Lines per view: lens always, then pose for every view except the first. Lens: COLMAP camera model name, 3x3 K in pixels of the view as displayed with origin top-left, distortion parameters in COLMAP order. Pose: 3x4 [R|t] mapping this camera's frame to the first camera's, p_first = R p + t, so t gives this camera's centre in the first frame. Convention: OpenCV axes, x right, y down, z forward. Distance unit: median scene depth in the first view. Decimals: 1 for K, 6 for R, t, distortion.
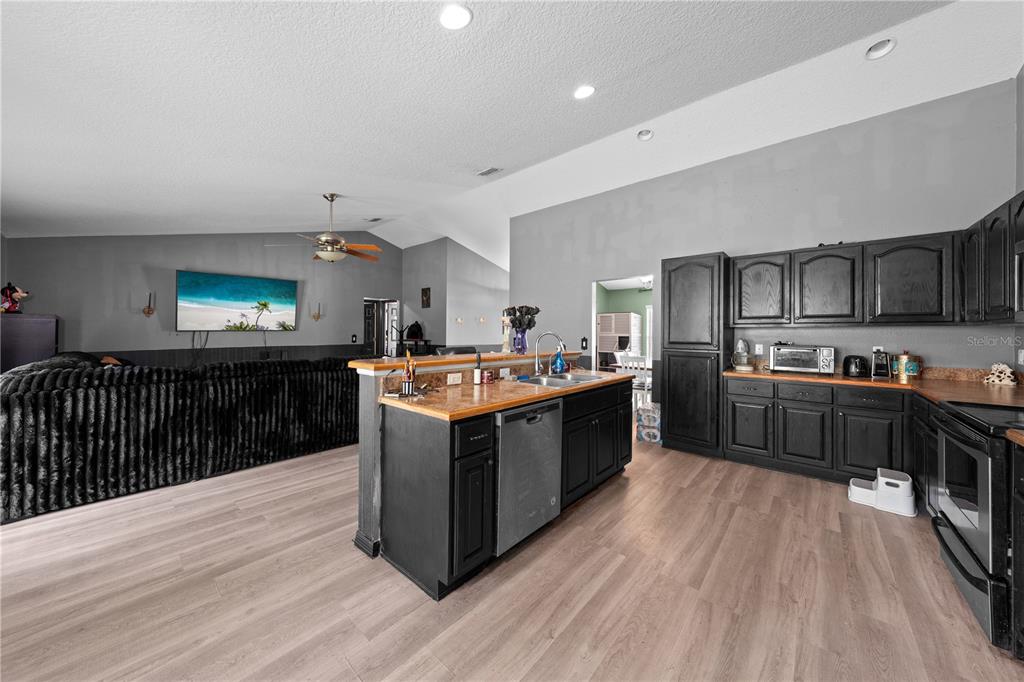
lens RADIAL K [[346.7, 0, 513.1], [0, 346.7, 336.5], [0, 0, 1]] dist [-0.000773, -0.000067]
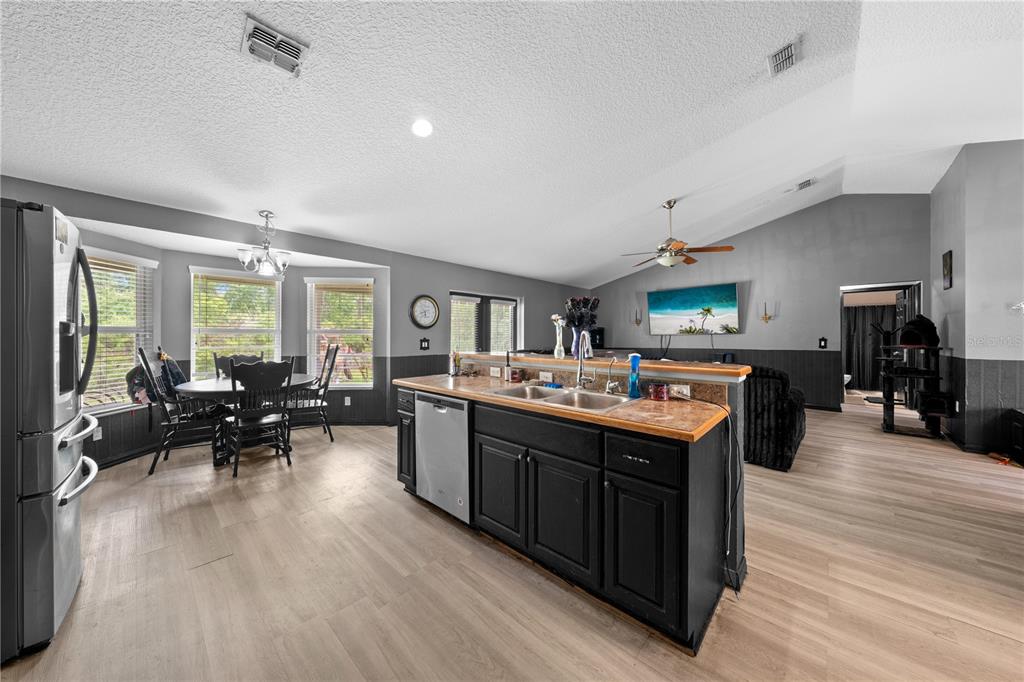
lens RADIAL K [[344.8, 0, 513.2], [0, 344.8, 334.6], [0, 0, 1]] dist [-0.000969, -0.000007]
pose [[-0.025432, -0.010782, -0.999618, 0.763730], [-0.007922, 0.999913, -0.010584, 0.003690], [0.999645, 0.007650, -0.025515, 0.808941]]
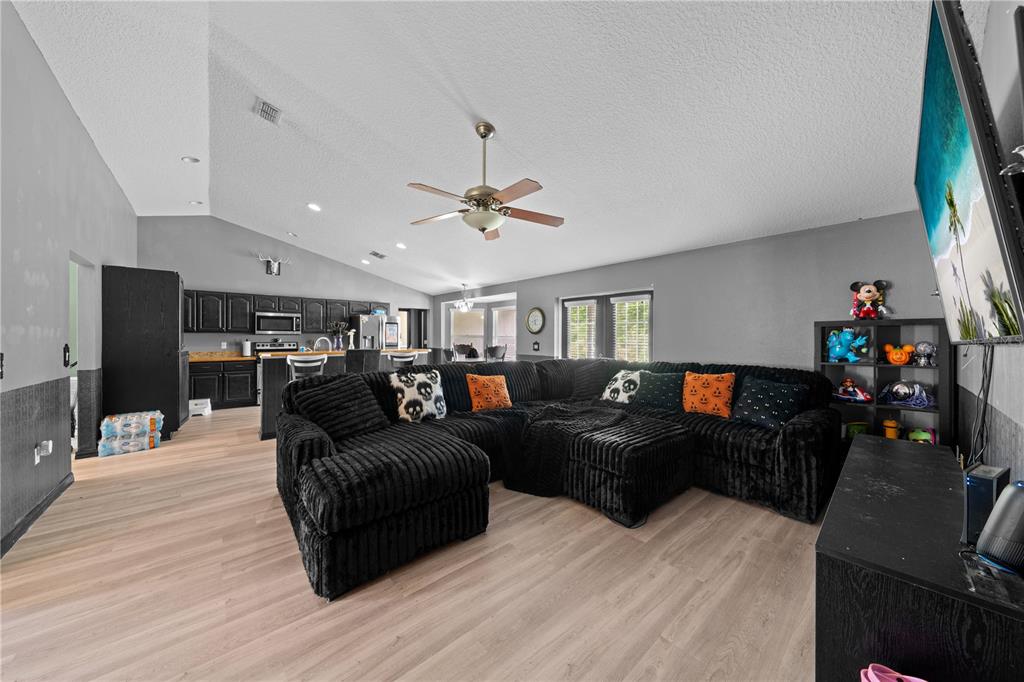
lens RADIAL K [[346.7, 0, 513.1], [0, 346.7, 336.5], [0, 0, 1]] dist [-0.000773, -0.000067]
pose [[-0.990802, -0.011491, 0.134833, -0.983797], [-0.010403, 0.999907, 0.008768, -0.040095], [-0.134921, 0.007284, -0.990830, 2.398007]]
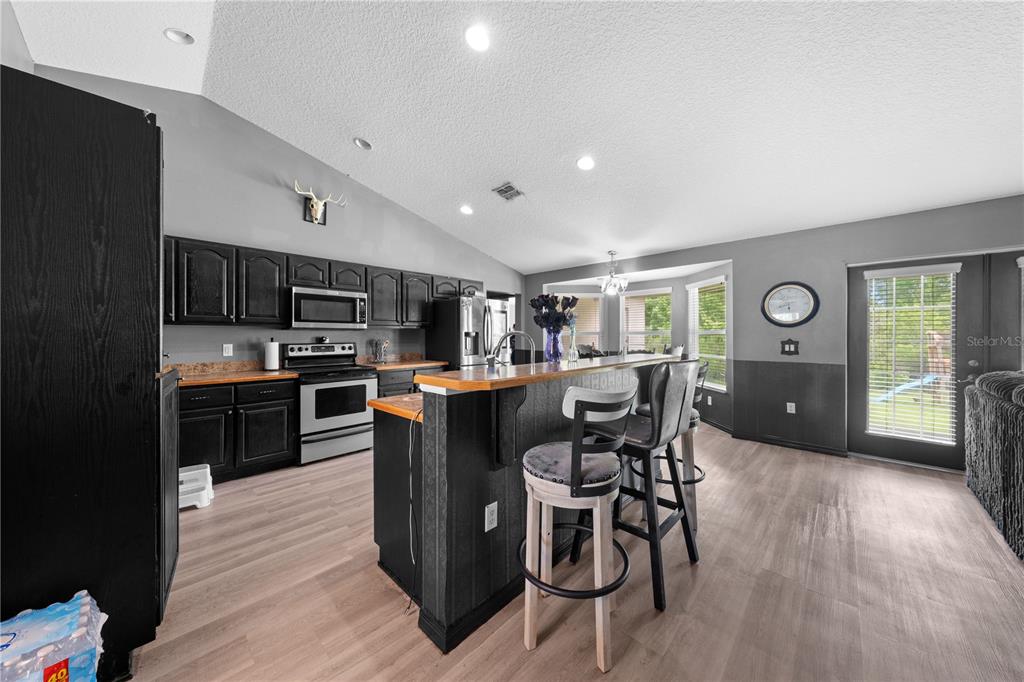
lens RADIAL K [[344.8, 0, 513.2], [0, 344.8, 334.6], [0, 0, 1]] dist [-0.000969, -0.000007]
pose [[-0.998902, -0.006508, 0.046394, 0.072127], [-0.006336, 0.999972, 0.003854, -0.008704], [-0.046417, 0.003556, -0.998916, 1.608524]]
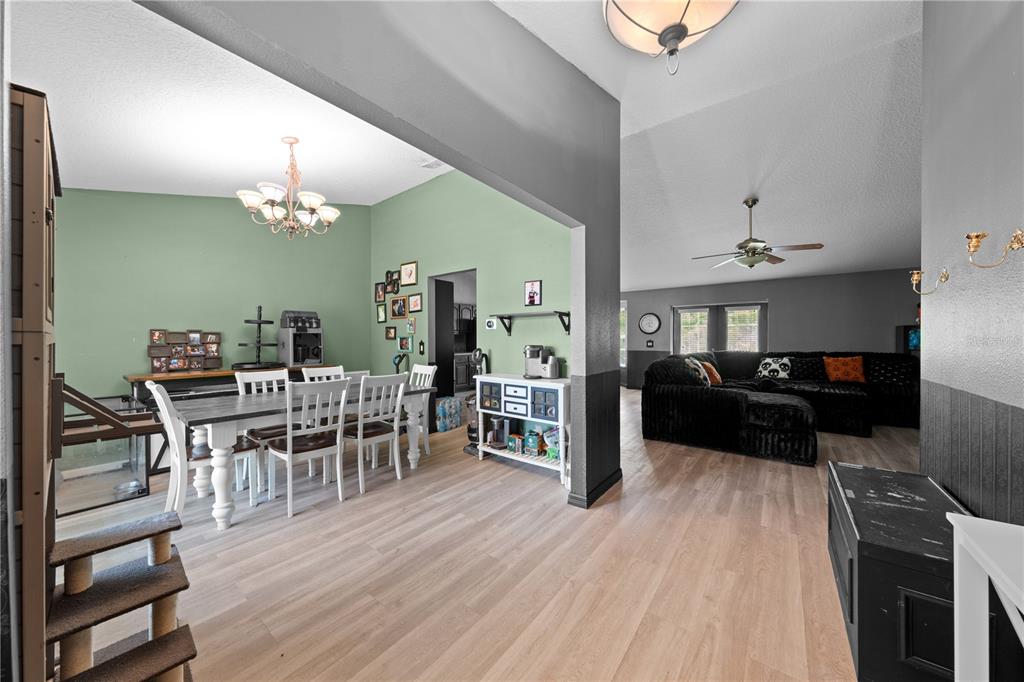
lens RADIAL K [[346.7, 0, 513.1], [0, 346.7, 336.5], [0, 0, 1]] dist [-0.000773, -0.000067]
pose [[-0.998372, -0.008098, -0.056462, 0.333007], [-0.008043, 0.999967, -0.001204, -0.008799], [0.056470, -0.000748, -0.998404, 2.900385]]
